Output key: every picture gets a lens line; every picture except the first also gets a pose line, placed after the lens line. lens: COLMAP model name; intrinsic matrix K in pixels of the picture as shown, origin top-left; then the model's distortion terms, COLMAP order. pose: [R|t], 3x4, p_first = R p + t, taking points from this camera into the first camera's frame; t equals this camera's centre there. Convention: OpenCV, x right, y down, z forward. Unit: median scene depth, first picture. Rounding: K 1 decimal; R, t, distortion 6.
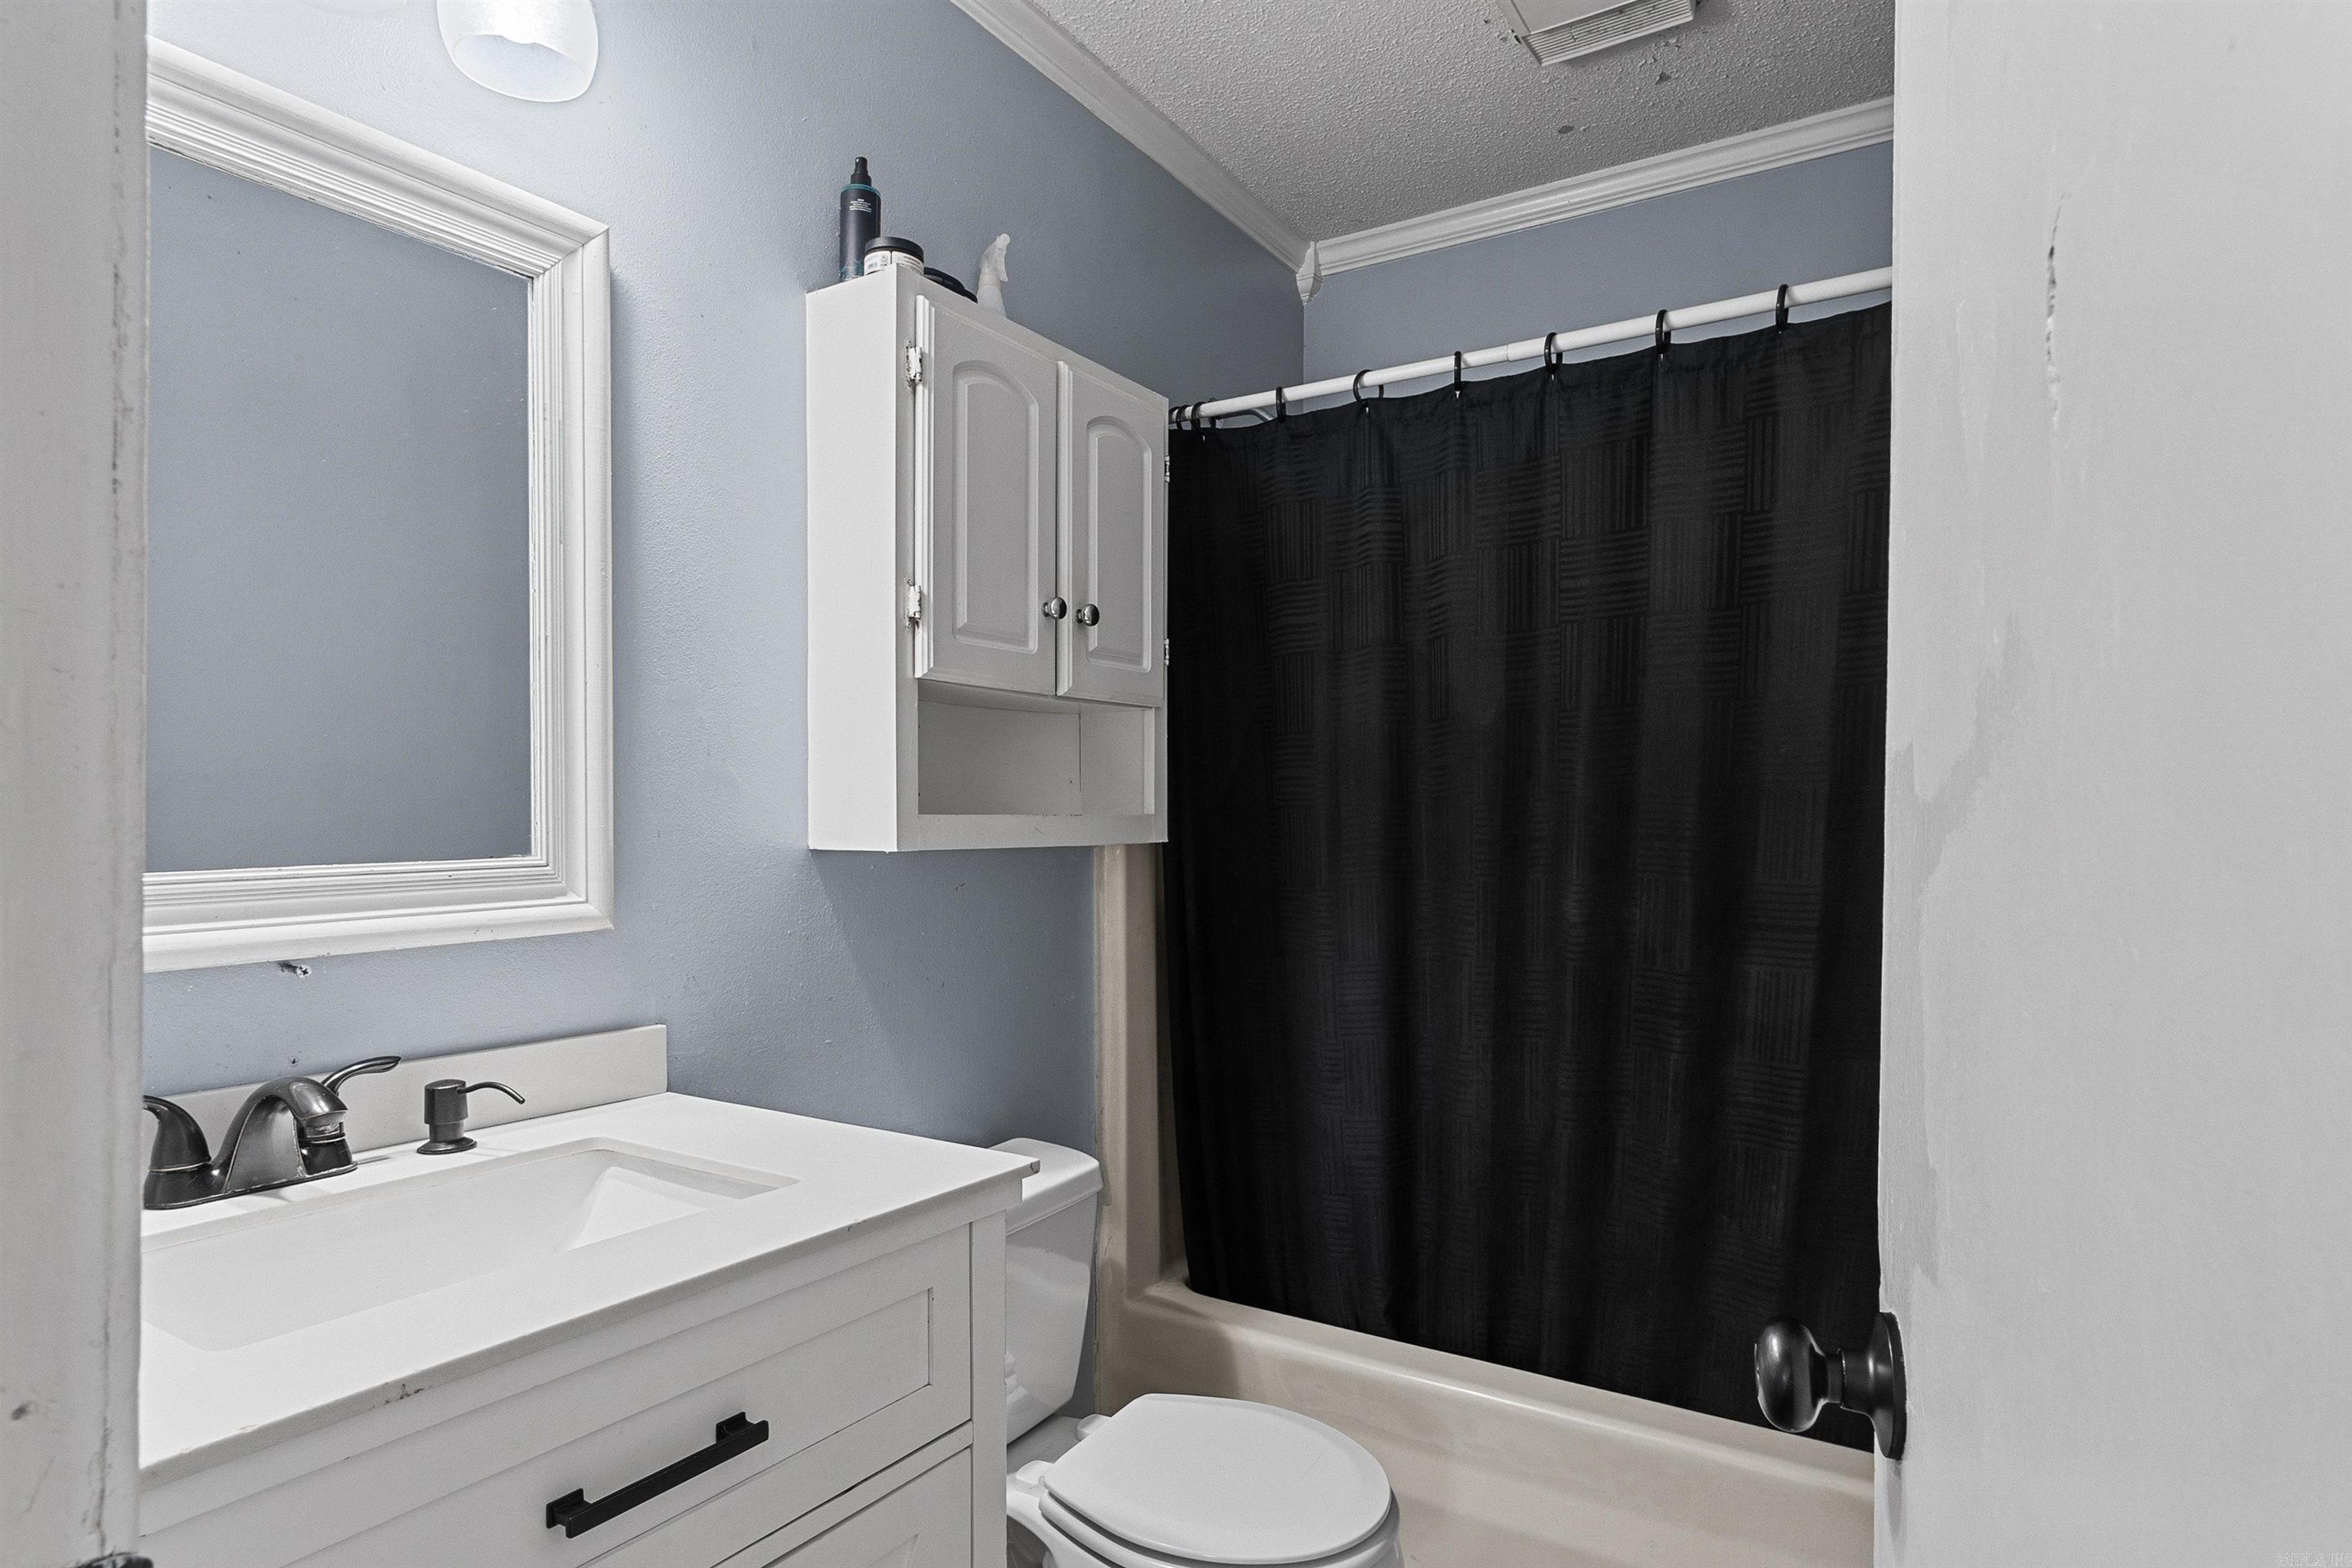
lens RADIAL K [[1299.0, 0, 1182.4], [0, 1299.0, 802.3], [0, 0, 1]] dist [-0.014643, 0.001814]
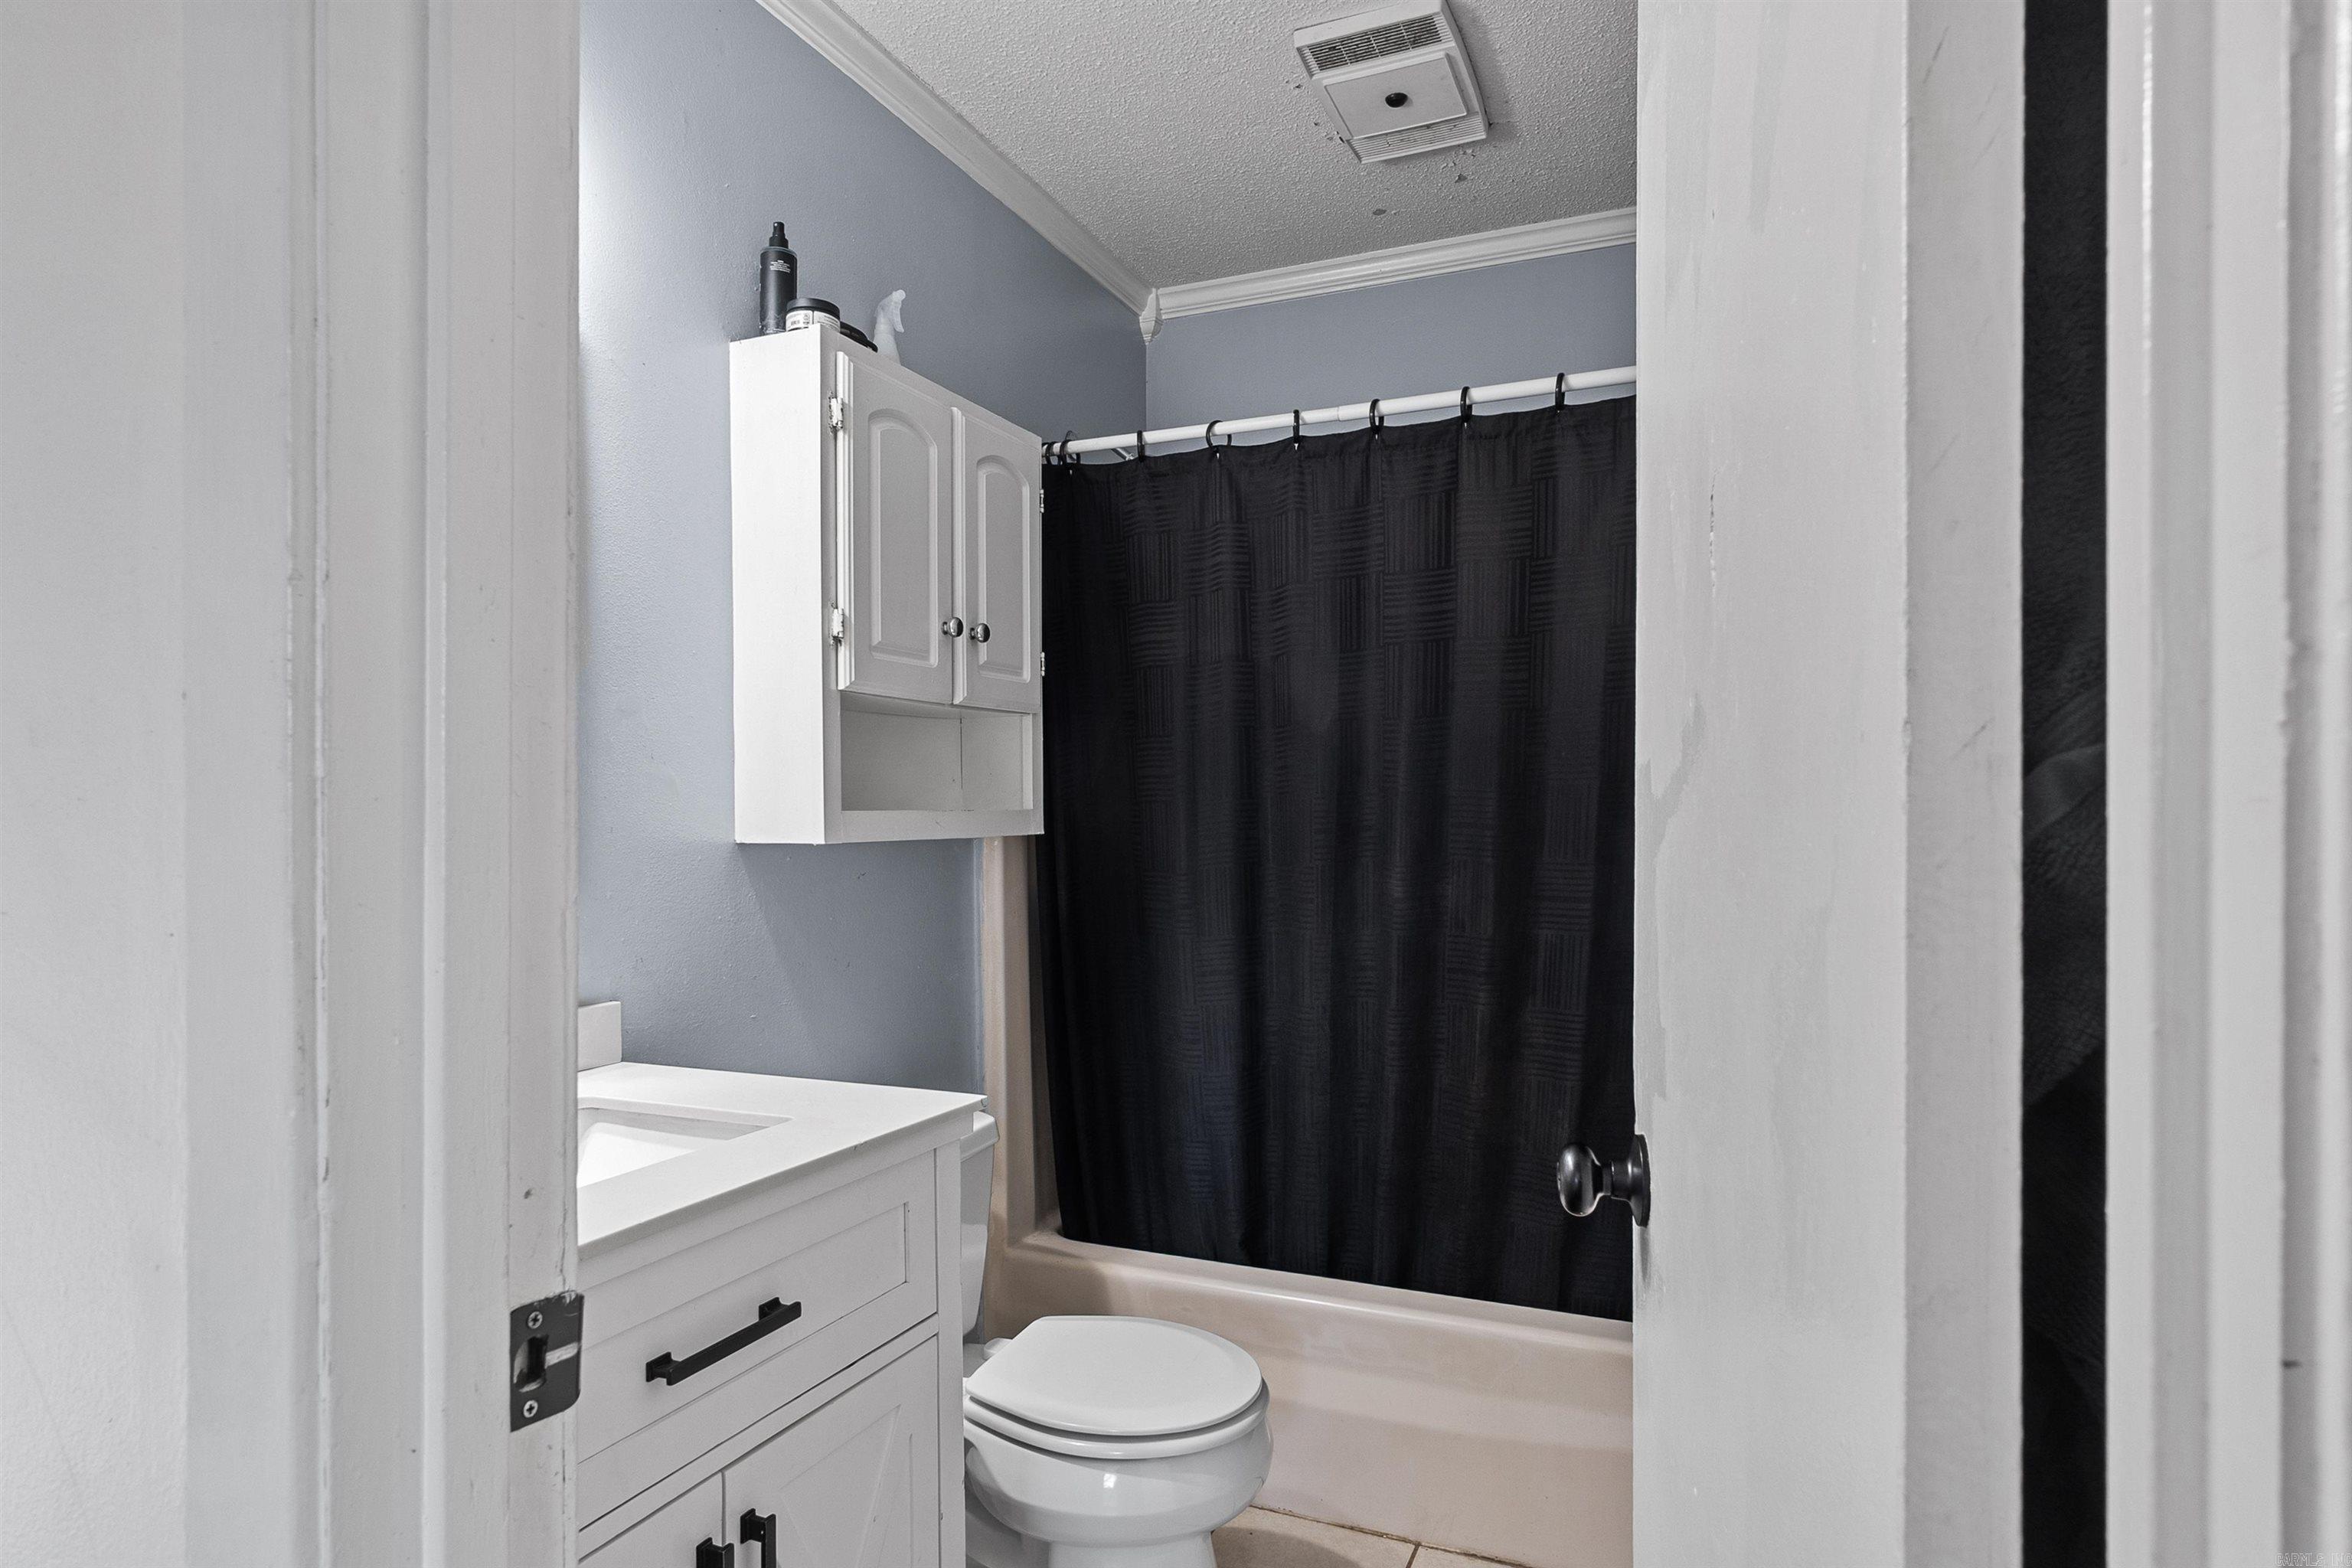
lens RADIAL K [[1257.5, 0, 1203.8], [0, 1257.5, 778.9], [0, 0, 1]] dist [-0.022746, 0.006905]
pose [[0.987603, -0.003643, 0.156929, -0.052959], [0.005846, 0.999891, -0.013576, -0.001553], [-0.156862, 0.014325, 0.987517, -0.106169]]
